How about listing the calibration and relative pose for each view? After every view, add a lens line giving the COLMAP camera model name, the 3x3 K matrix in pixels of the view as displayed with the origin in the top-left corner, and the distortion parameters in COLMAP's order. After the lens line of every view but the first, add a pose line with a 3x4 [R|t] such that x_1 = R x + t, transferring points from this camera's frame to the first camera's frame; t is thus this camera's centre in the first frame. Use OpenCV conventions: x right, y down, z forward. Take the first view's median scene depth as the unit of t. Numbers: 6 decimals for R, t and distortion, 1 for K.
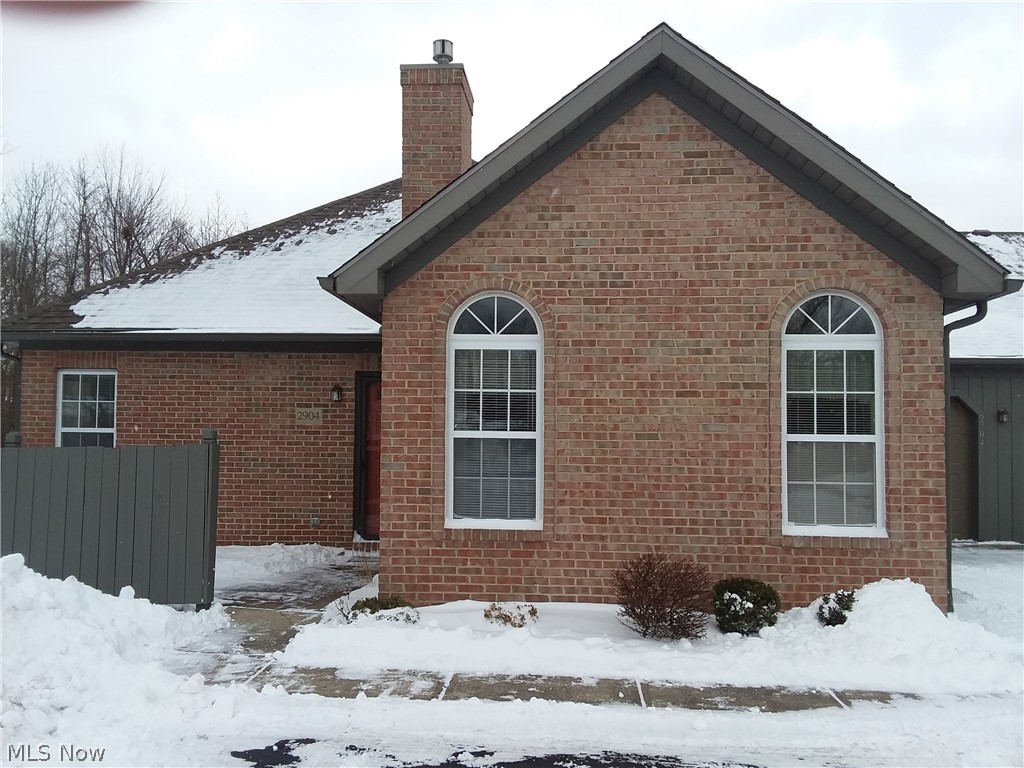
lens RADIAL K [[825.6, 0, 512.6], [0, 825.6, 411.7], [0, 0, 1]] dist [0.130290, -0.185410]
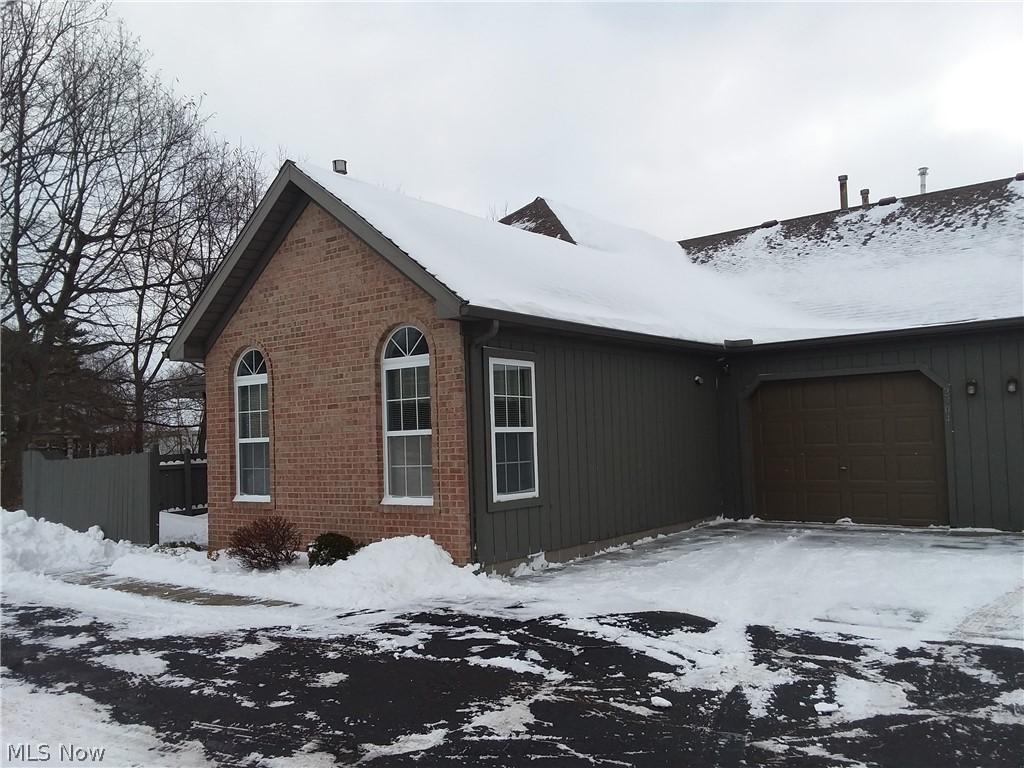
lens RADIAL K [[825.6, 0, 512.6], [0, 825.6, 411.7], [0, 0, 1]] dist [0.130290, -0.185410]
pose [[0.827837, -0.058253, -0.557936, 1.244439], [0.060360, 0.998069, -0.014648, 0.026592], [0.557712, -0.021551, 0.829755, -0.016182]]
